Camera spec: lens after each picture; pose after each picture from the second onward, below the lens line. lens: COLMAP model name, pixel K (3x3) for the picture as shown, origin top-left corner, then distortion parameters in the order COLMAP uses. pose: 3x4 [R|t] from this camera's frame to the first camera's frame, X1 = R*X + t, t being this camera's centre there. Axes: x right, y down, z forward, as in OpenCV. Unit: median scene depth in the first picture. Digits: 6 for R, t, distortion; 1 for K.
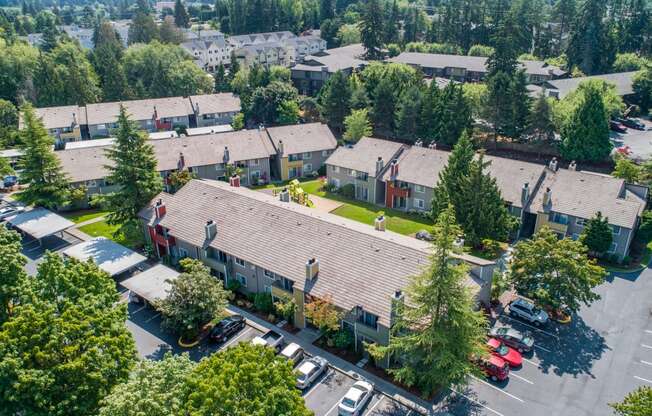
lens RADIAL K [[493.7, 0, 326.0], [0, 493.7, 208.0], [0, 0, 1]] dist [-0.005357, -0.000337]
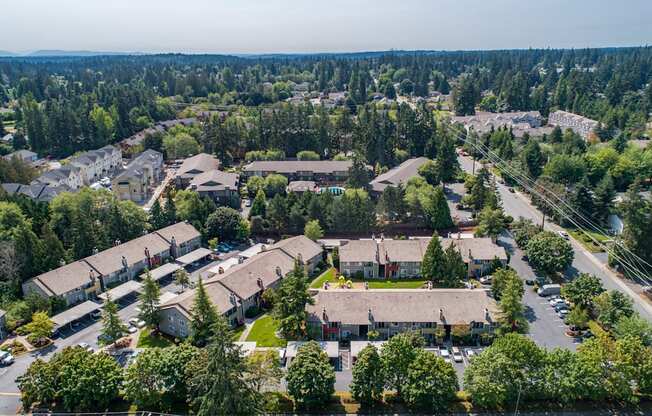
lens RADIAL K [[493.7, 0, 326.0], [0, 493.7, 208.0], [0, 0, 1]] dist [-0.005357, -0.000337]
pose [[0.807194, -0.177929, 0.562831, -0.977794], [0.236207, 0.971184, -0.031738, -0.235097], [-0.540966, 0.158564, 0.825962, -0.369567]]
